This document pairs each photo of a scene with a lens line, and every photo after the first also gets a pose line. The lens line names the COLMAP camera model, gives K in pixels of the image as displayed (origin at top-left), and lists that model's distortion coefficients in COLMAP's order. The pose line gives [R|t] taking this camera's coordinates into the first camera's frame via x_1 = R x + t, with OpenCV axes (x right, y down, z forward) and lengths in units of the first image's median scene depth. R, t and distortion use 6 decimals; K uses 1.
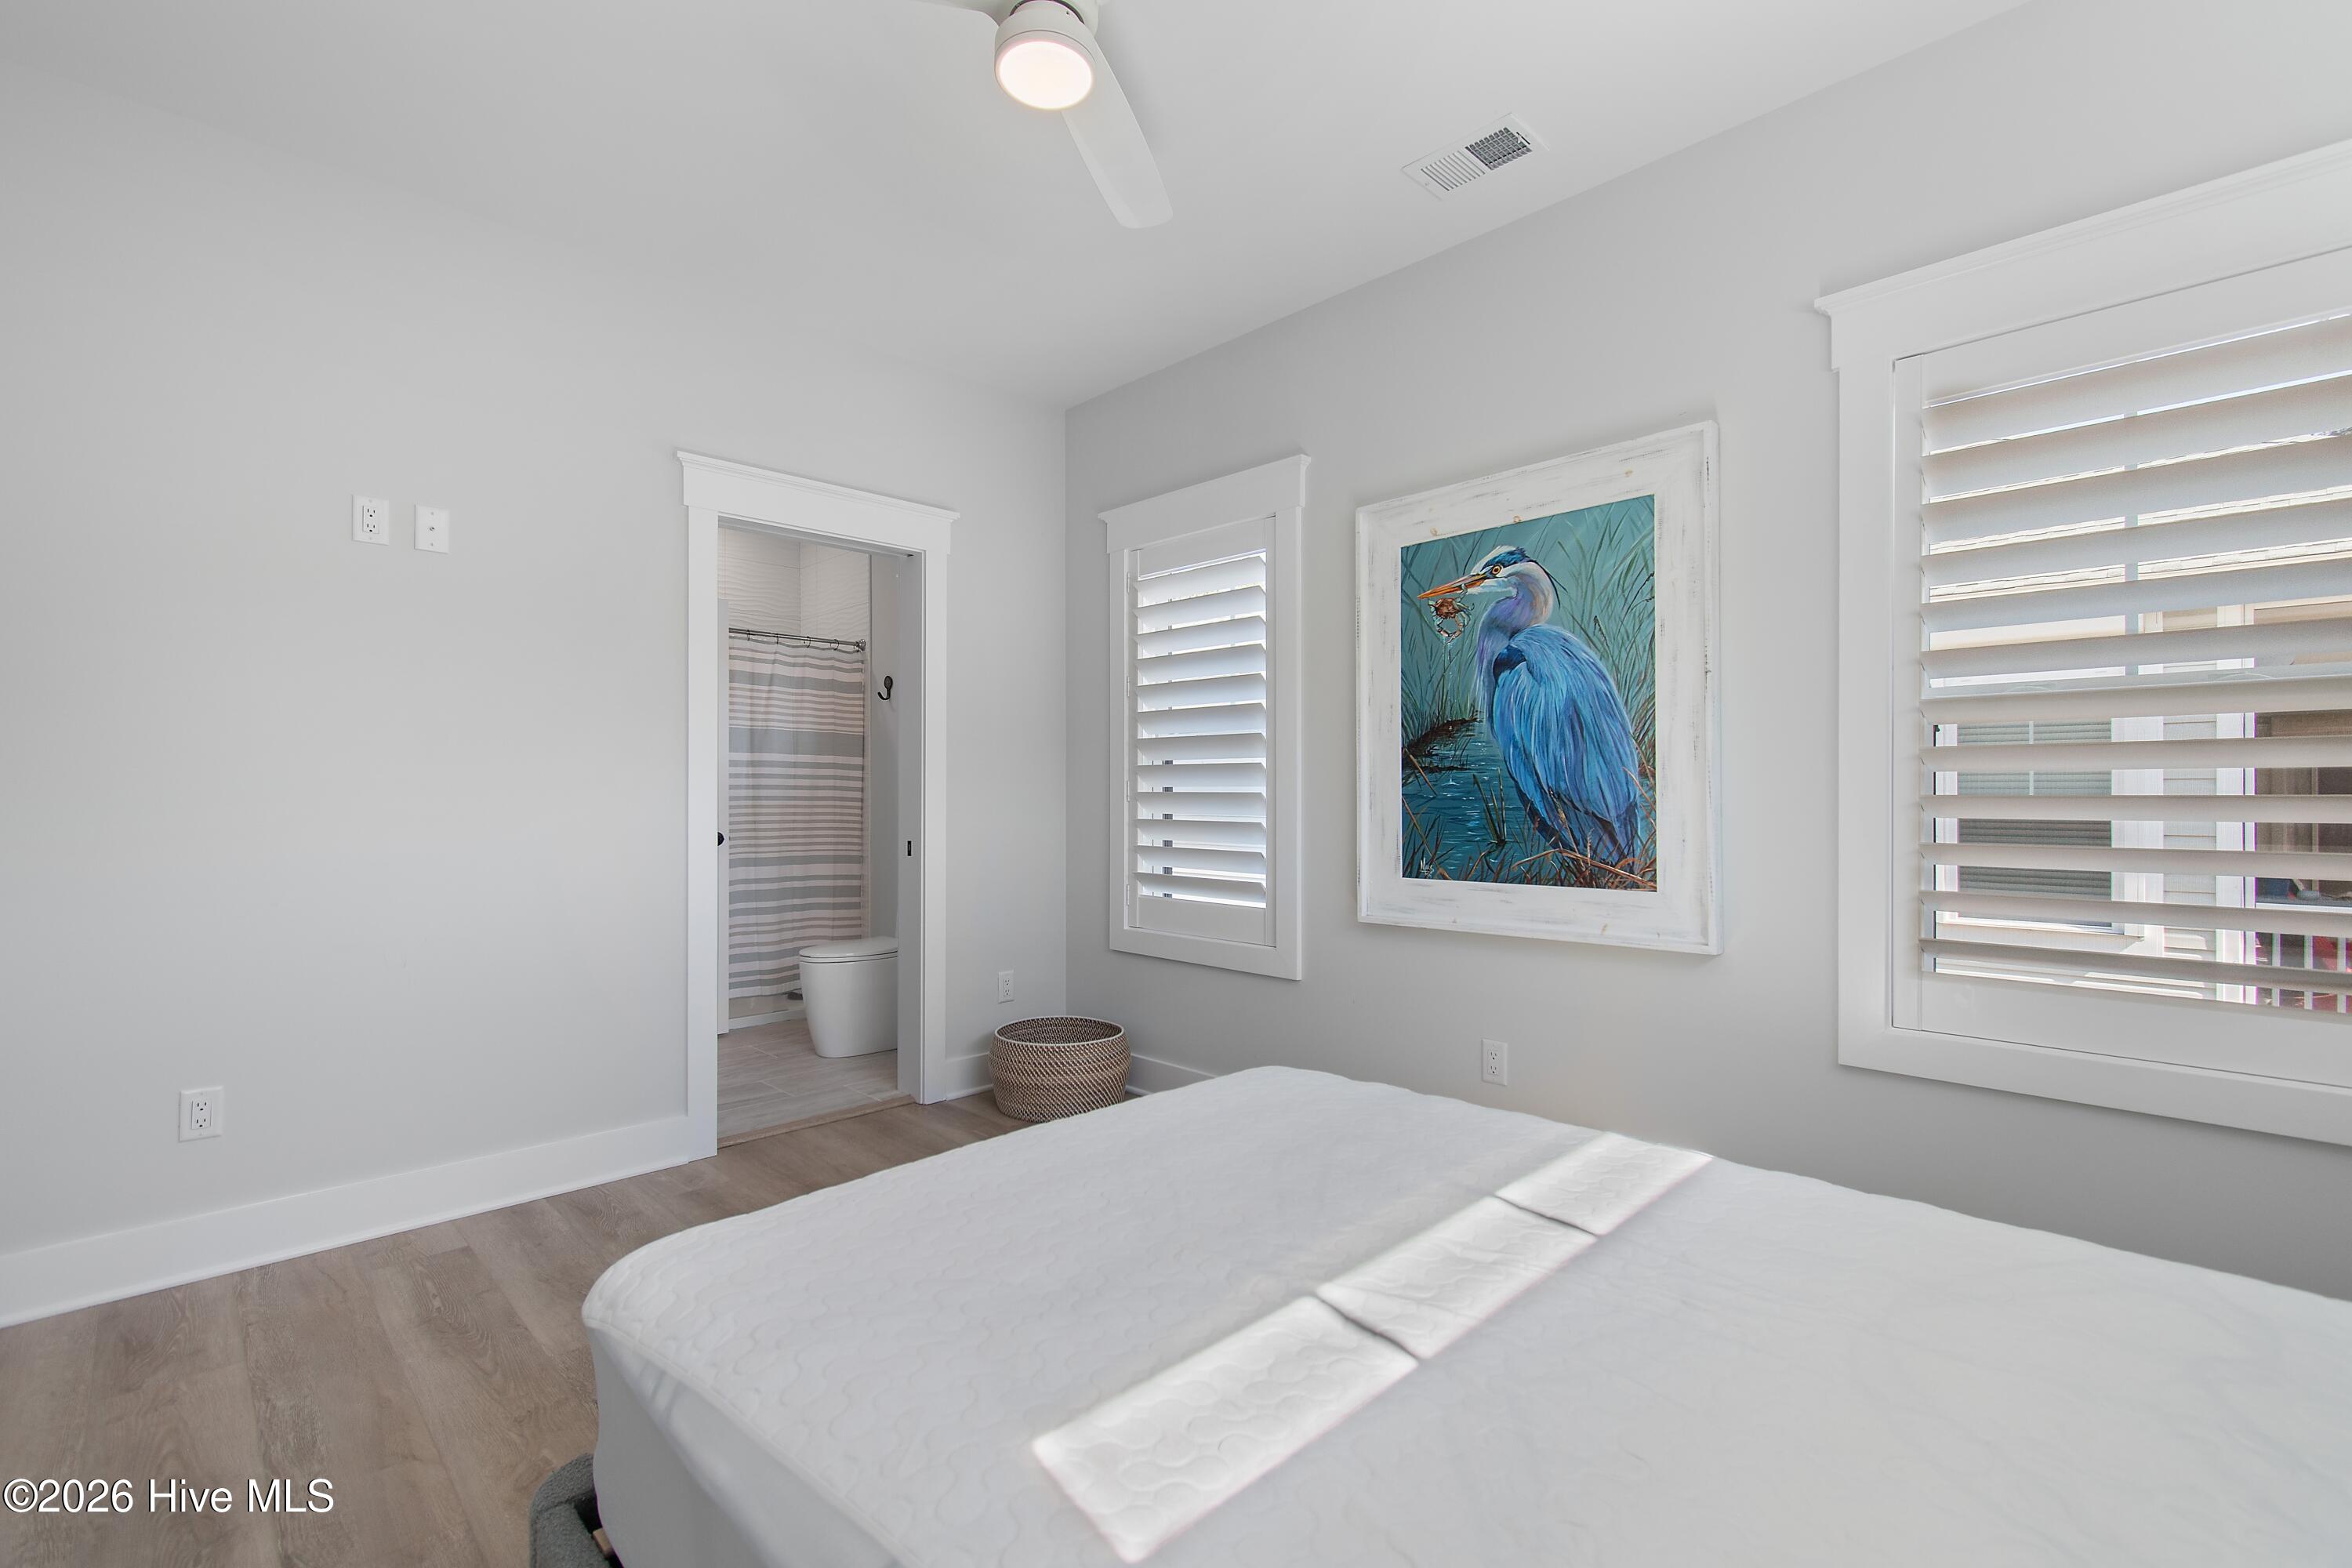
lens RADIAL K [[1072.0, 0, 1180.7], [0, 1072.0, 792.2], [0, 0, 1]] dist [0.003532, 0.000068]
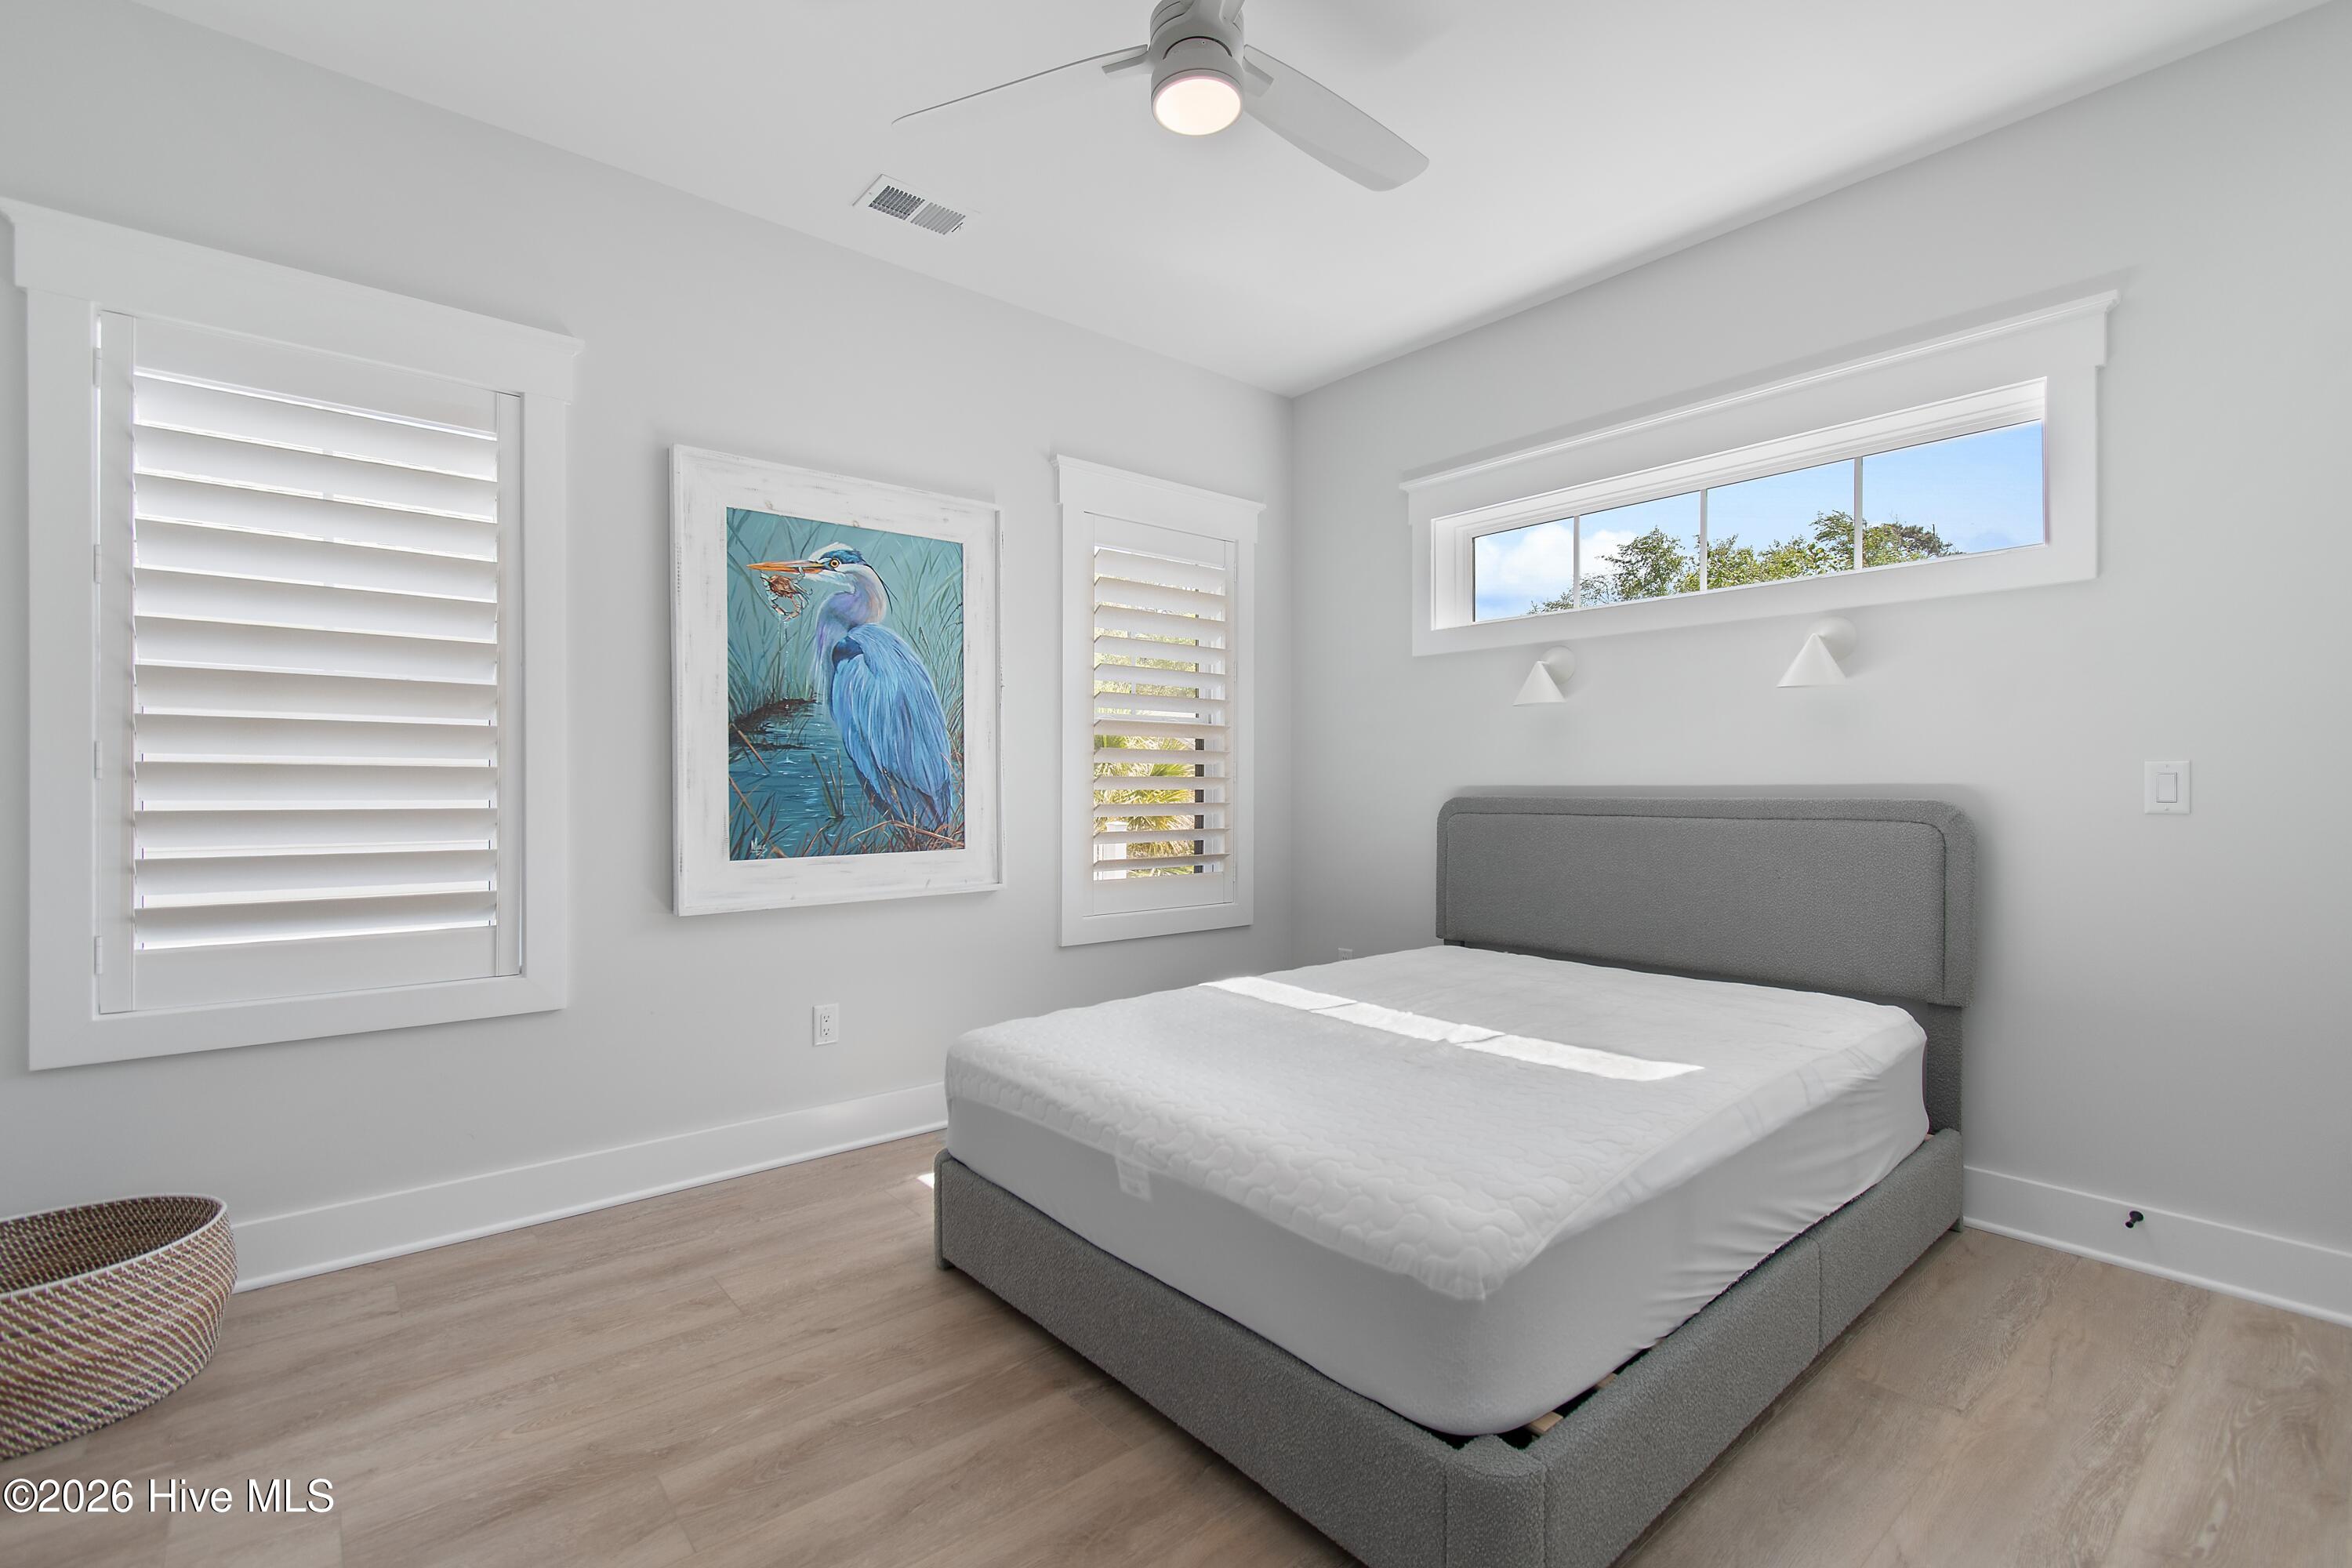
lens RADIAL K [[1072.0, 0, 1172.3], [0, 1072.0, 786.3], [0, 0, 1]] dist [0.003532, 0.000068]
pose [[0.062081, 0.000530, 0.998071, -0.764852], [-0.001952, 0.999998, -0.000410, 0.015294], [-0.998069, -0.001923, 0.062082, 0.604410]]
